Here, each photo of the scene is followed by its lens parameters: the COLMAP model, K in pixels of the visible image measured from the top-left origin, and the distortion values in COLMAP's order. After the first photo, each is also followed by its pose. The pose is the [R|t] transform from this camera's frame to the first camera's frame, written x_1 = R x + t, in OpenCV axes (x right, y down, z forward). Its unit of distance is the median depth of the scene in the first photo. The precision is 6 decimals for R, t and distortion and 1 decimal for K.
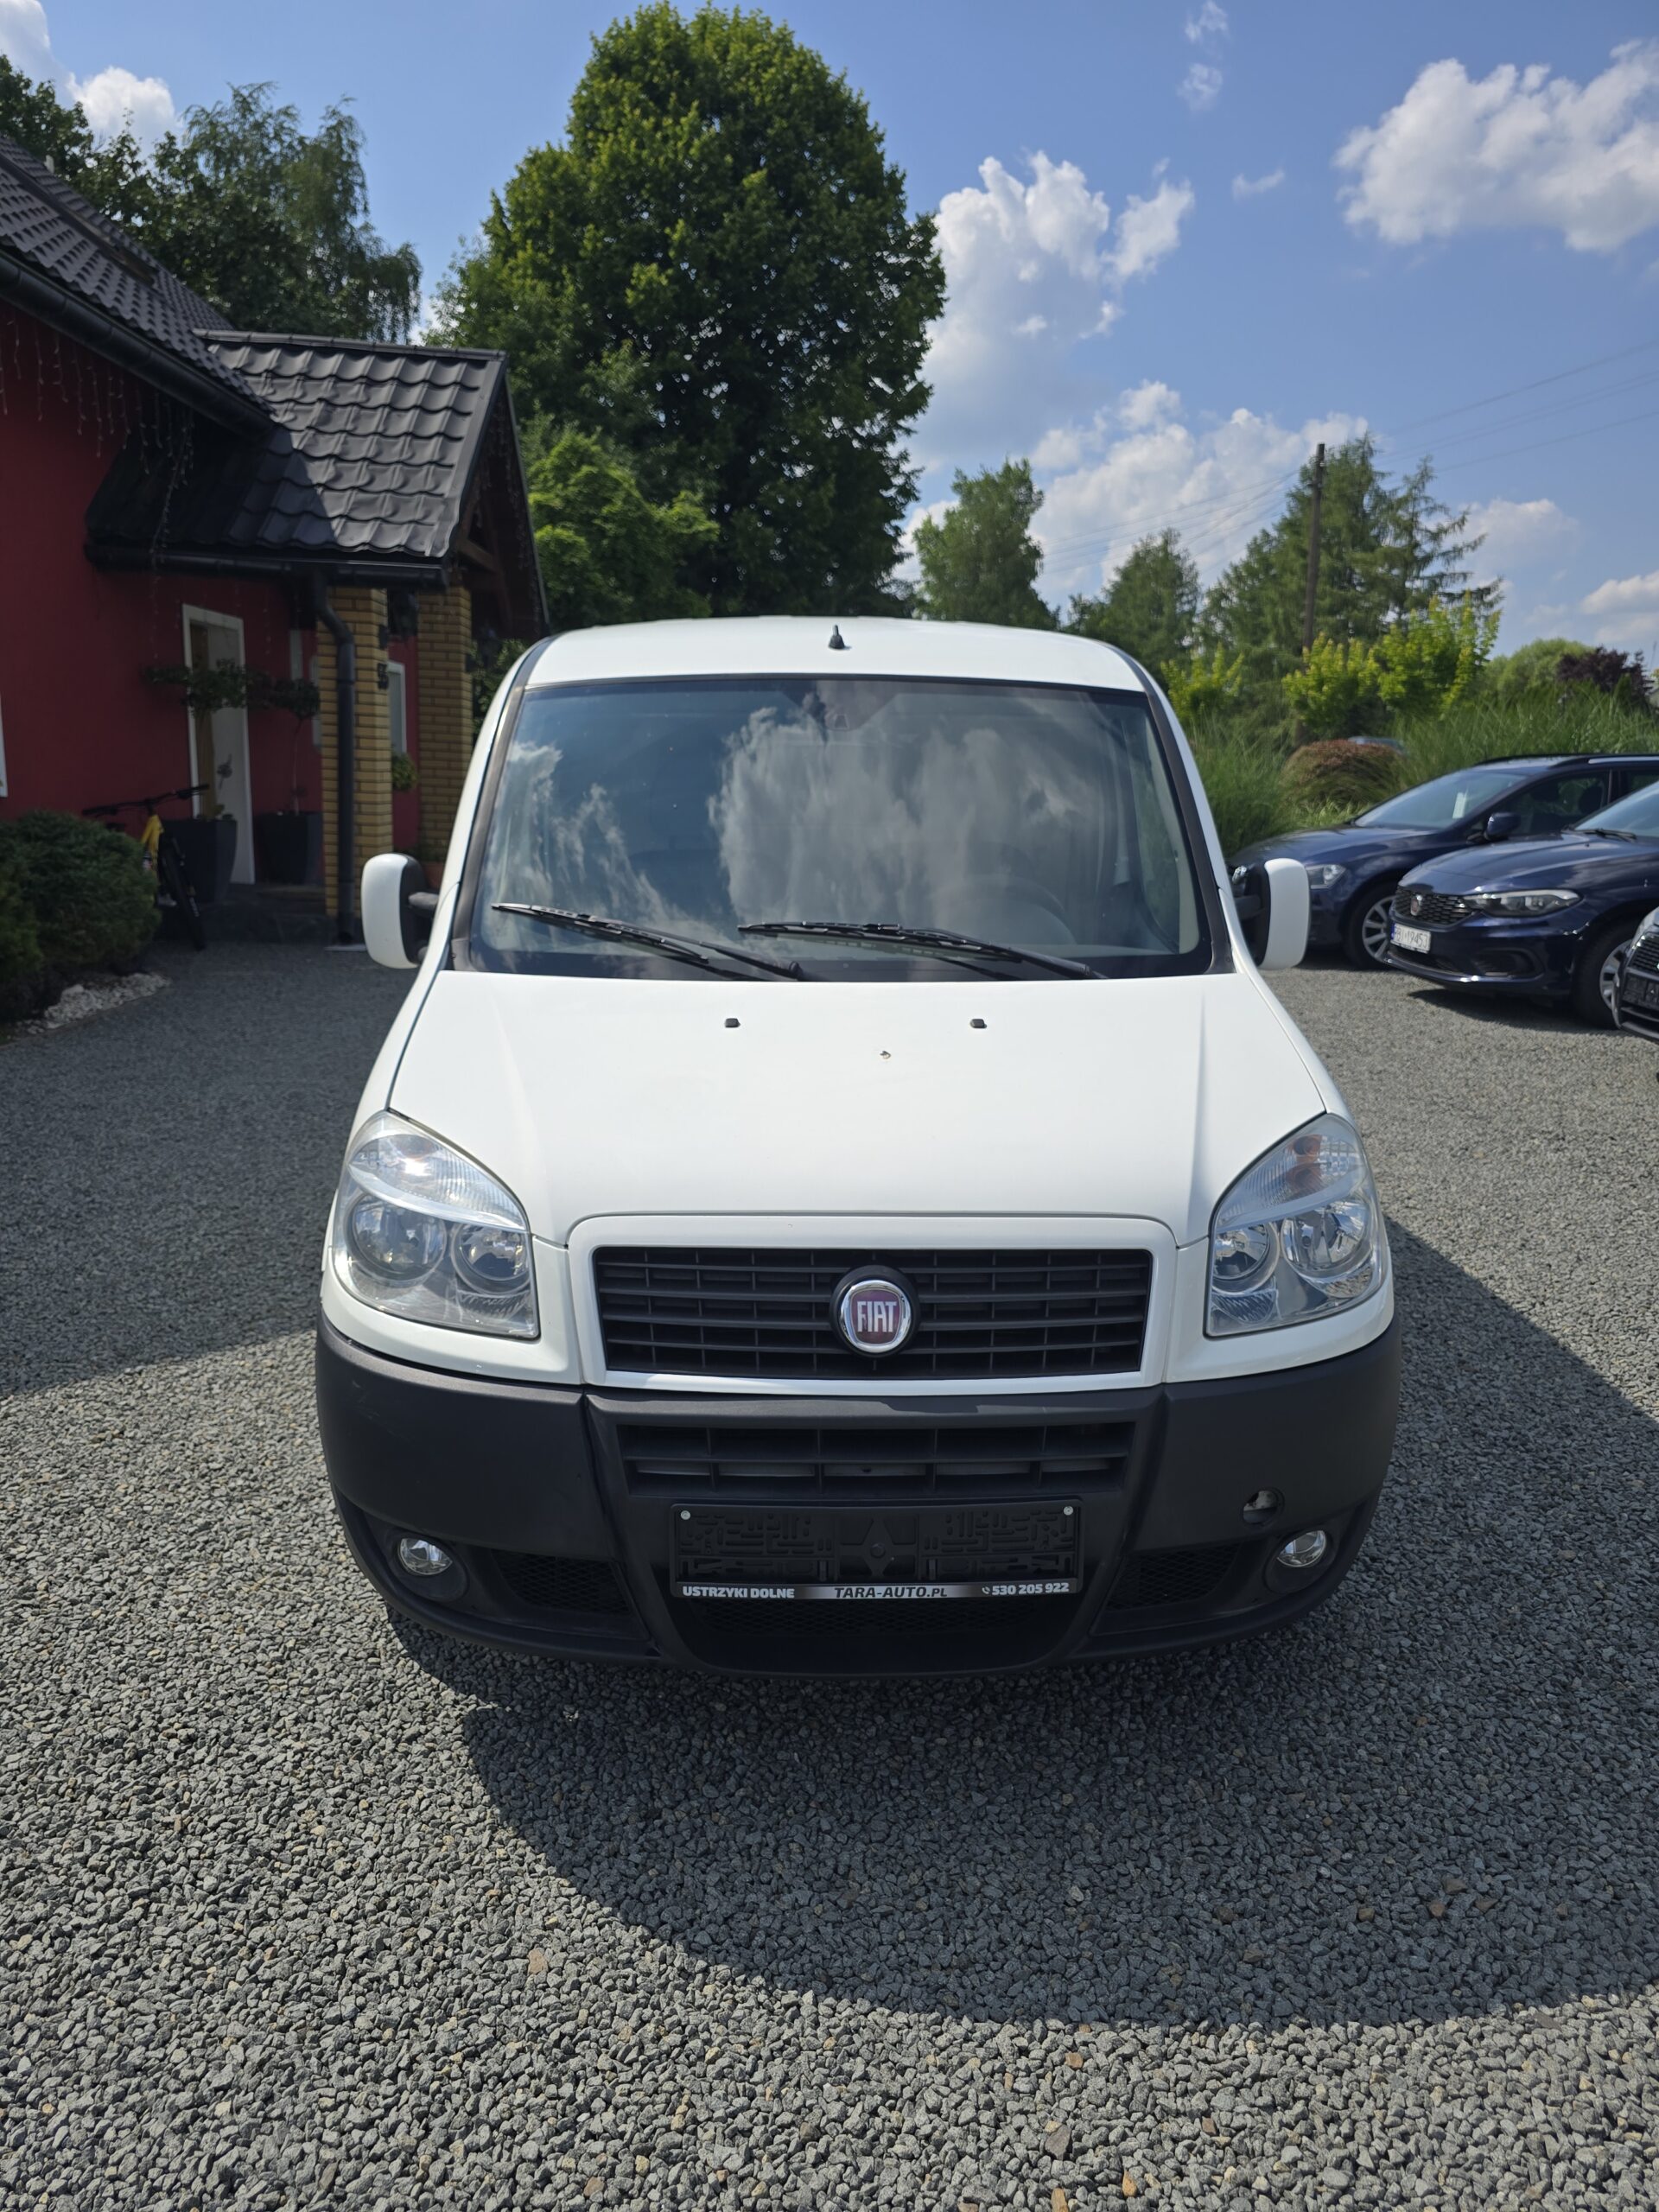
lens RADIAL K [[1497.7, 0, 810.3], [0, 1497.7, 1118.7], [0, 0, 1]] dist [0.037281, -0.032870]
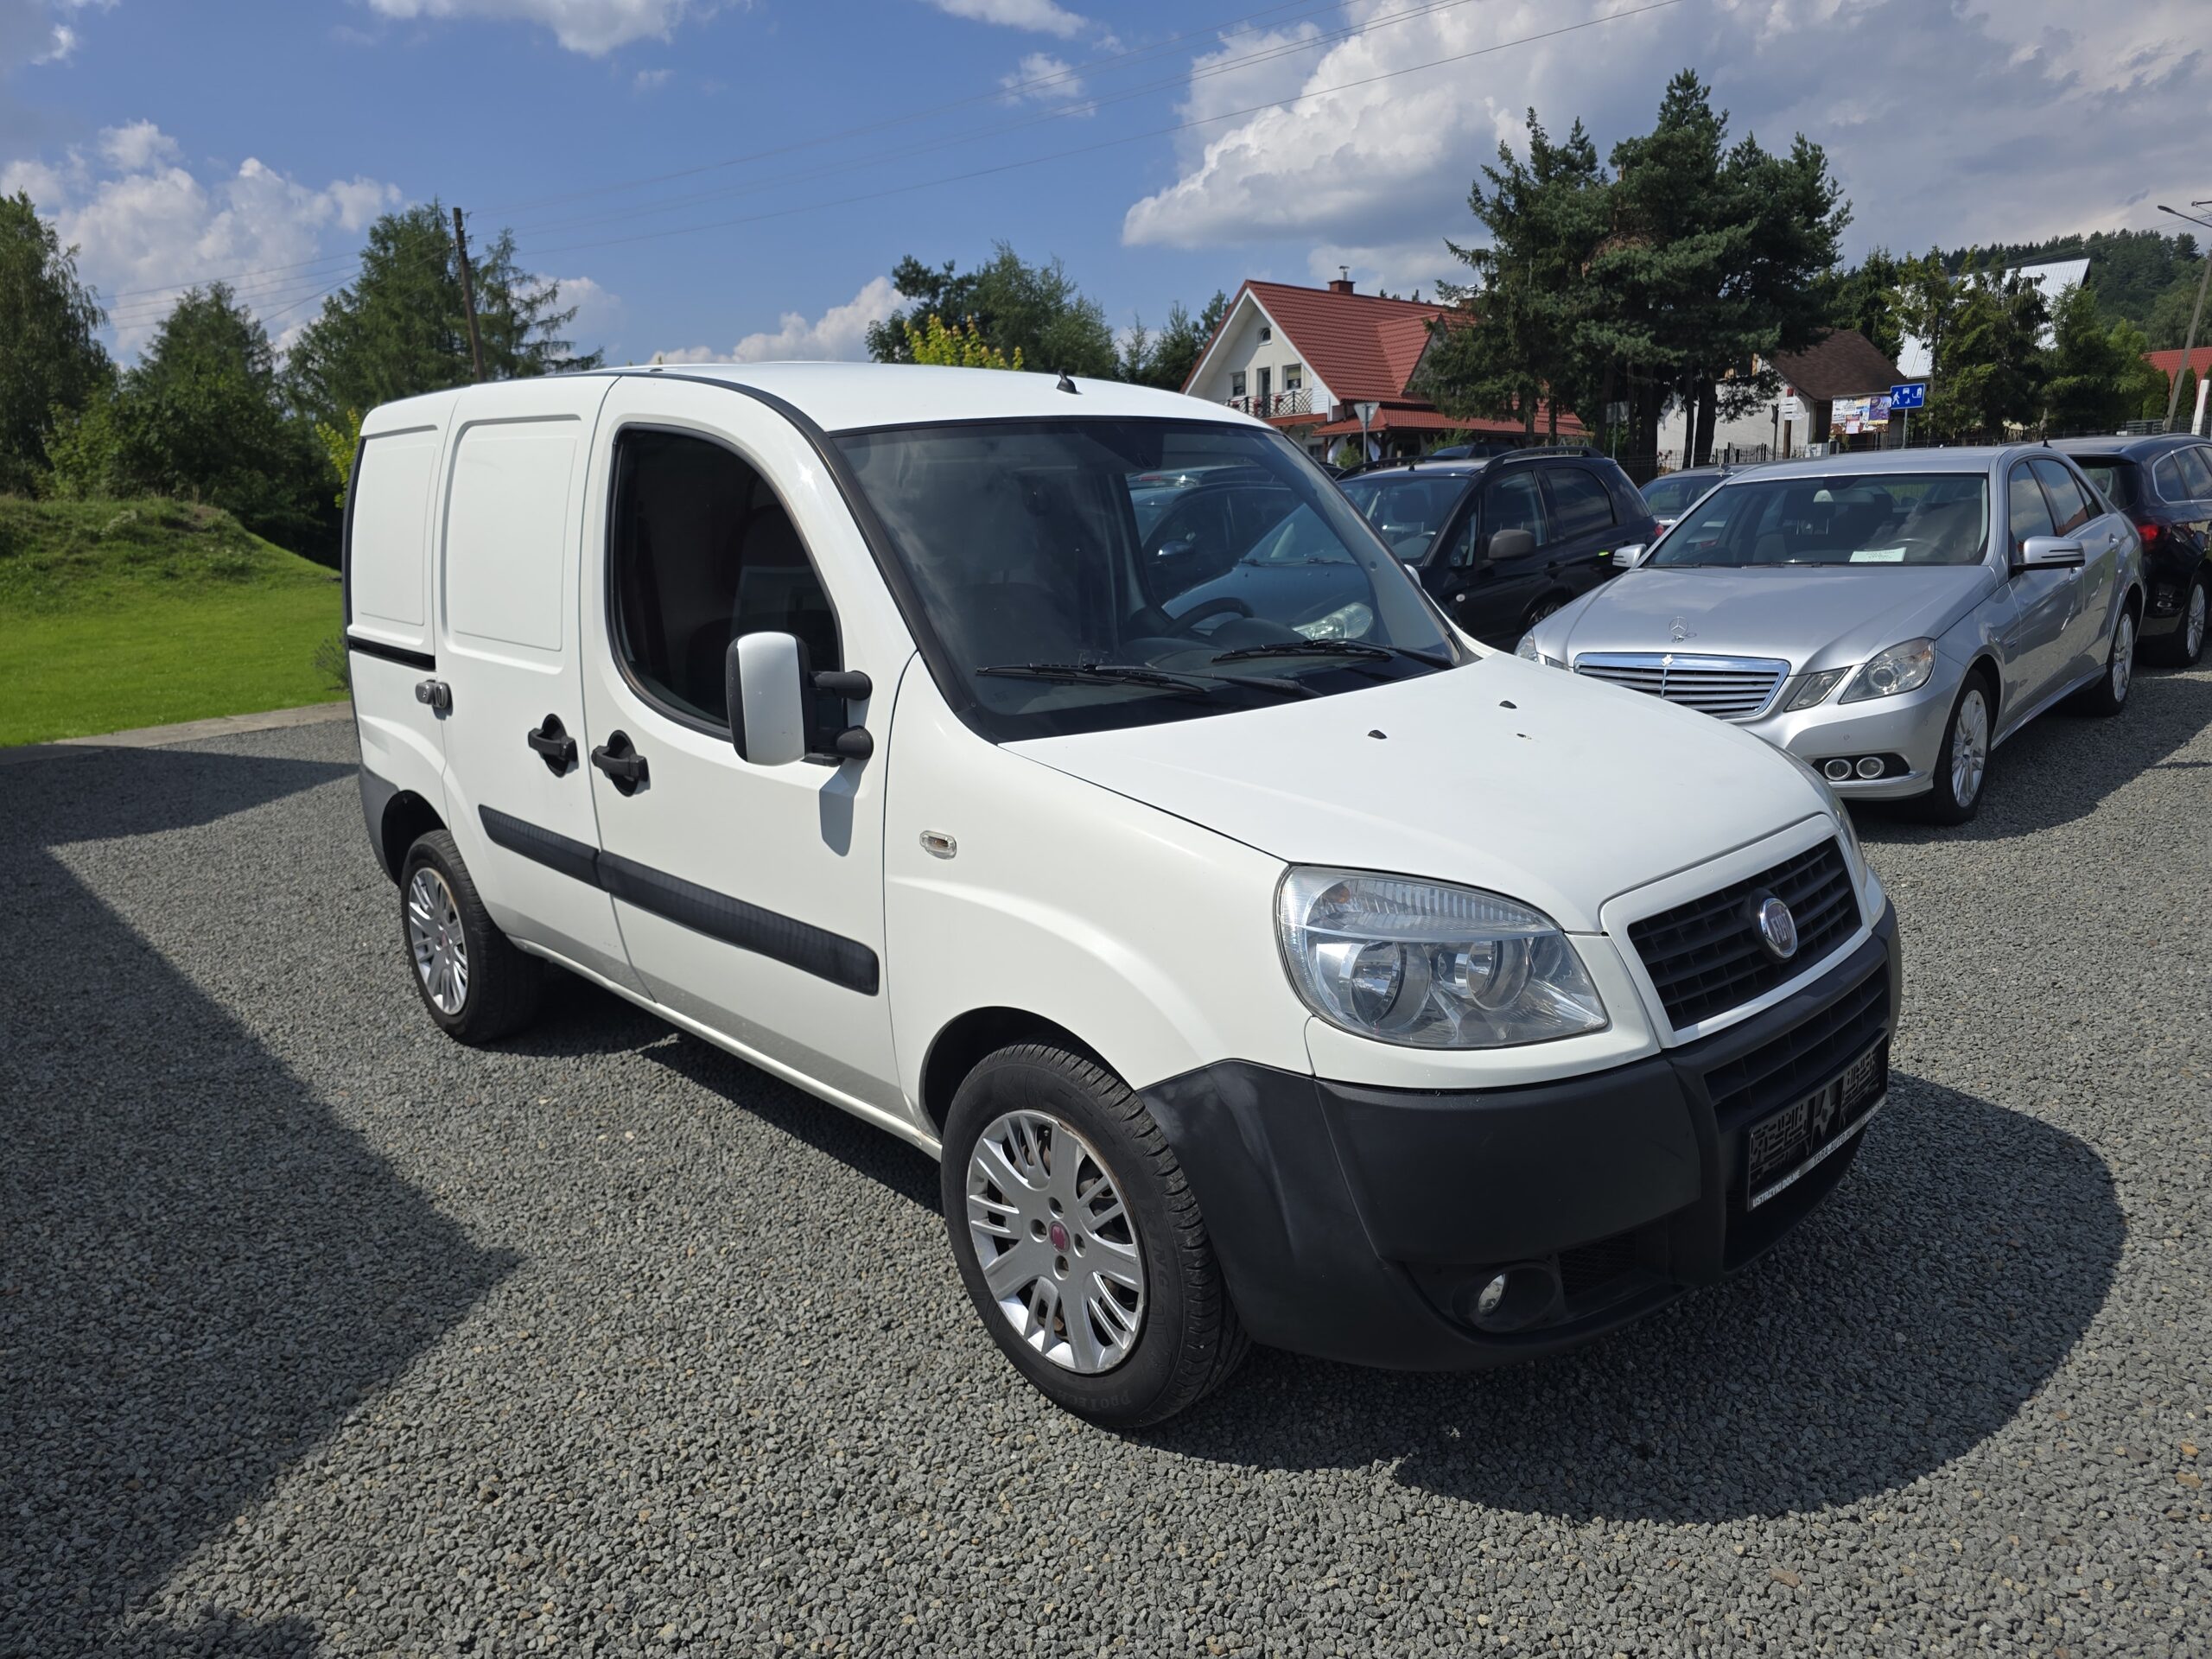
lens RADIAL K [[1497.7, 0, 1083.2], [0, 1497.7, 795.2], [0, 0, 1]] dist [0.037281, -0.032870]
pose [[0.745737, -0.168088, 0.644688, -0.209394], [0.202544, 0.979048, 0.020974, -0.020363], [-0.634707, 0.114937, 0.764158, 0.076998]]
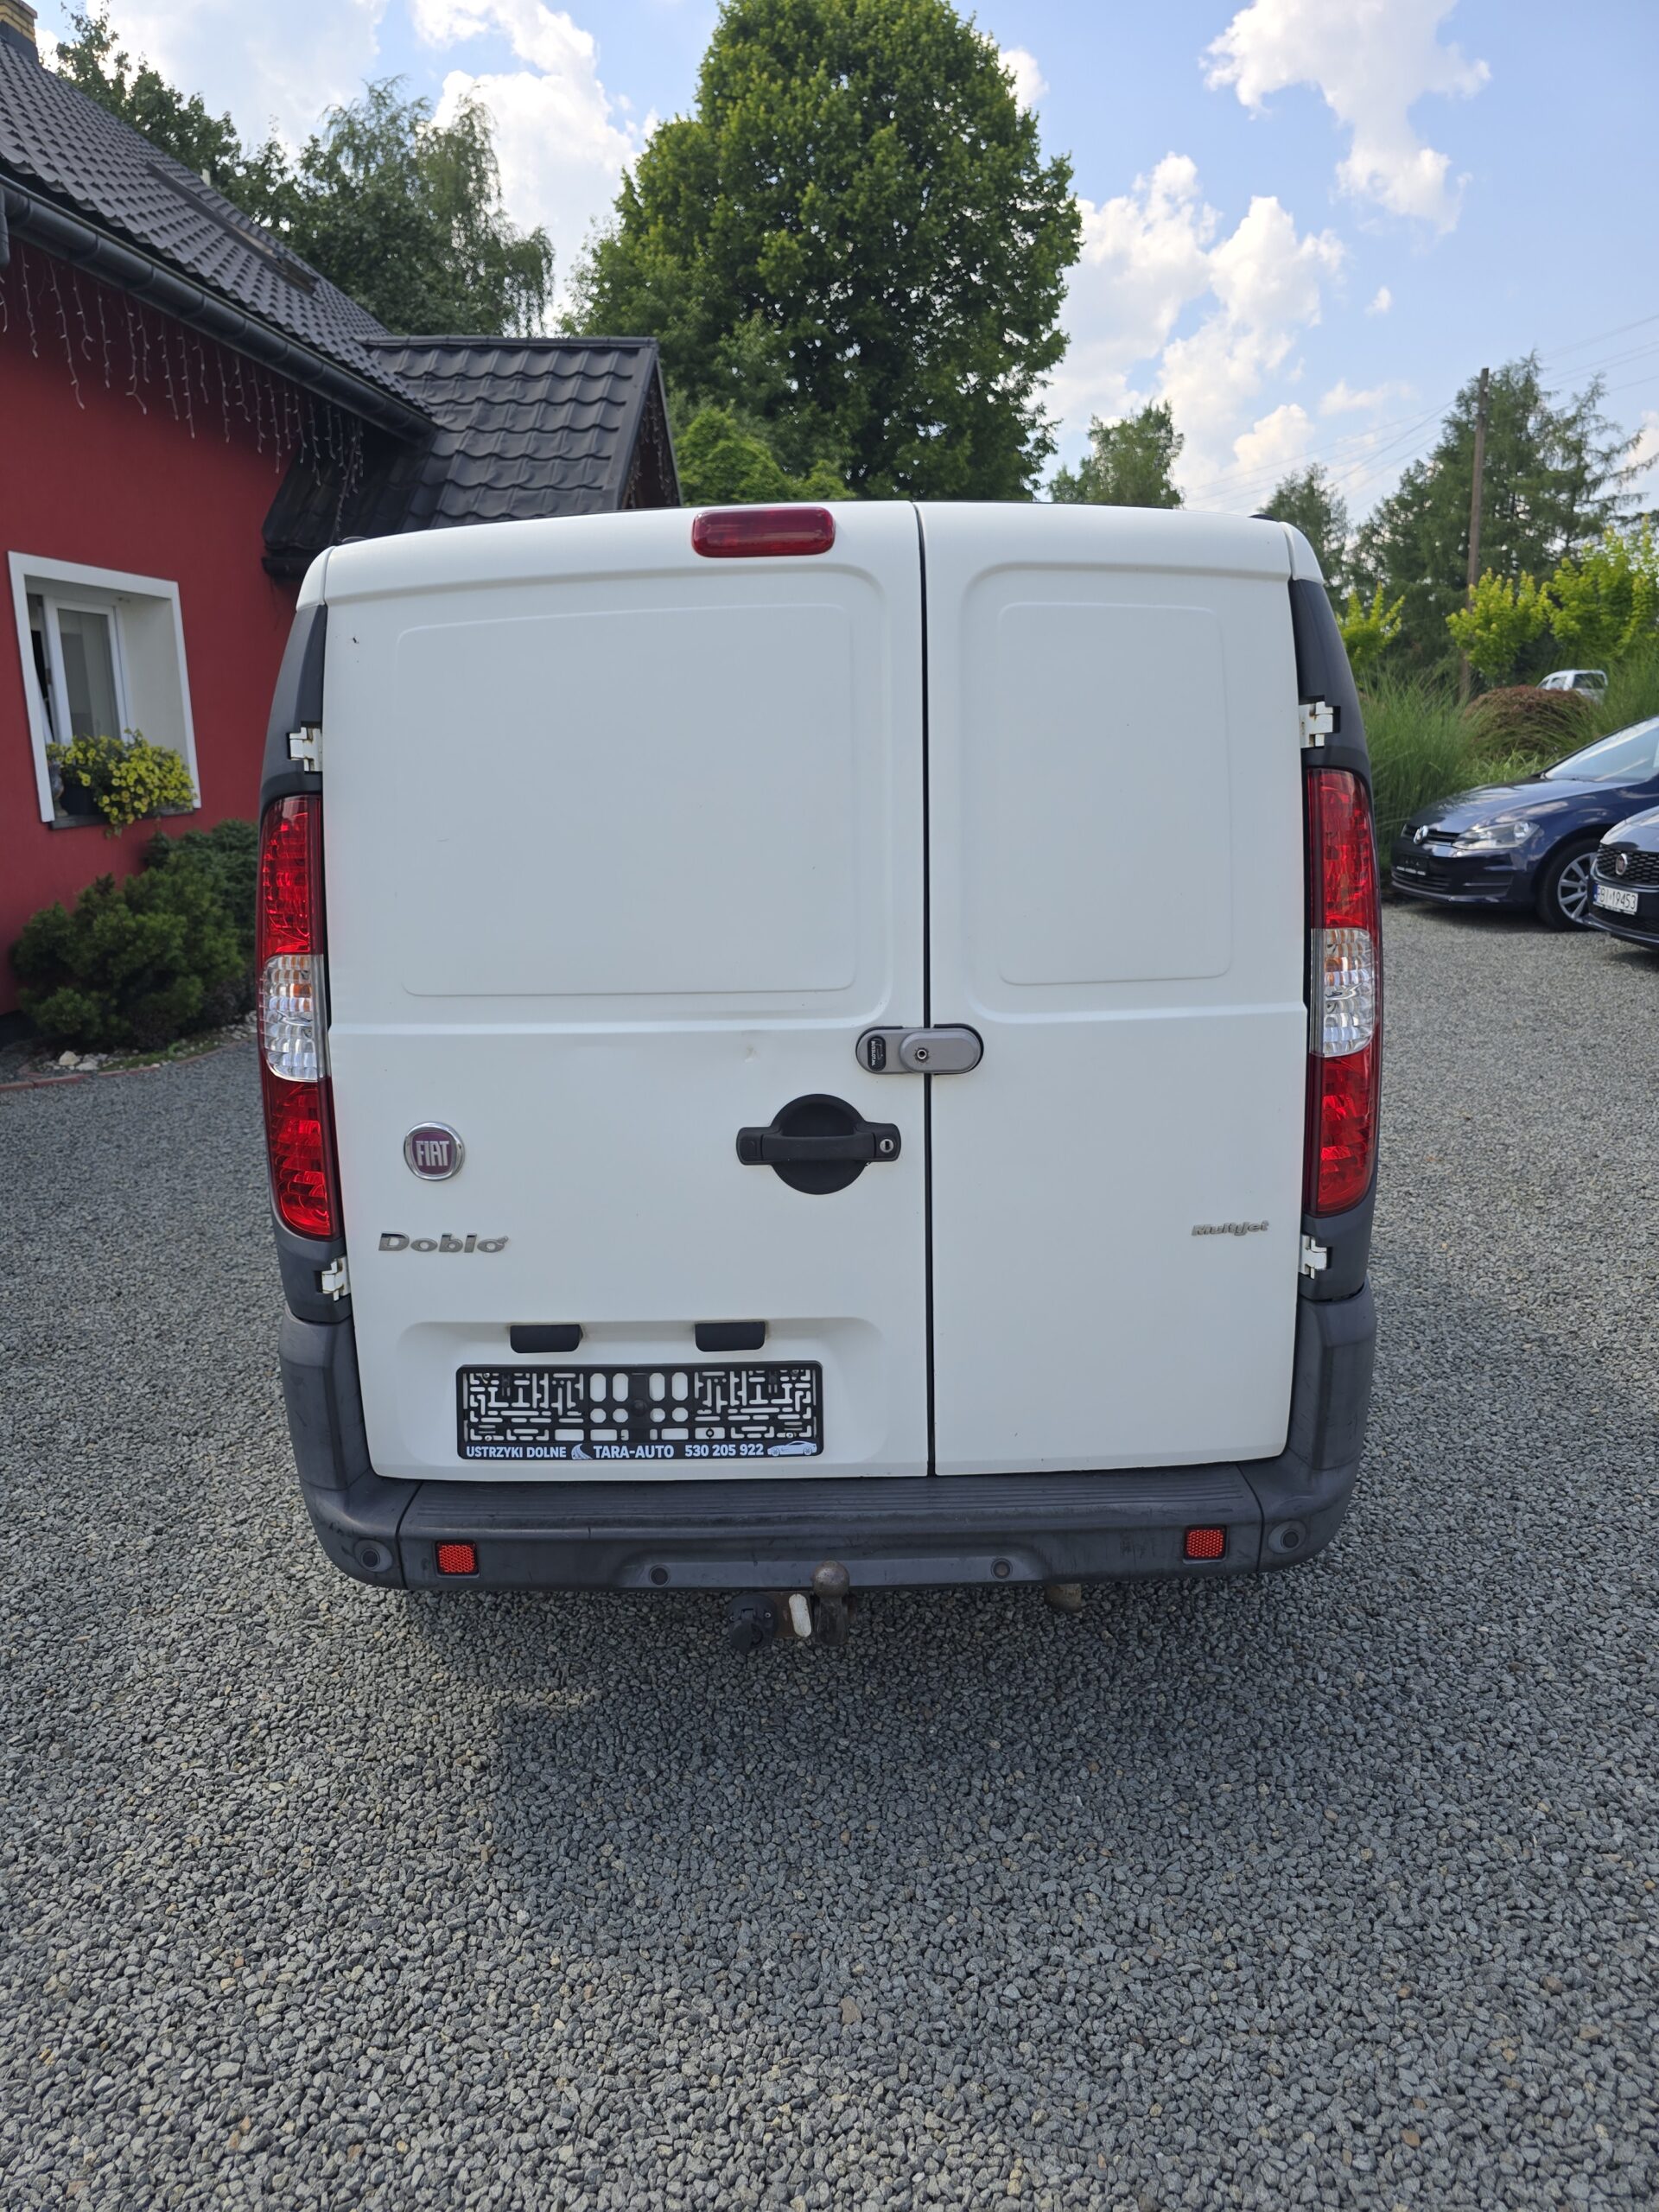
lens RADIAL K [[1497.7, 0, 810.3], [0, 1497.7, 1119.1], [0, 0, 1]] dist [0.037281, -0.032870]
pose [[0.995507, -0.018456, -0.092876, -0.018515], [0.020548, 0.999555, 0.021625, -0.010713], [0.092436, -0.023437, 0.995443, 0.001371]]
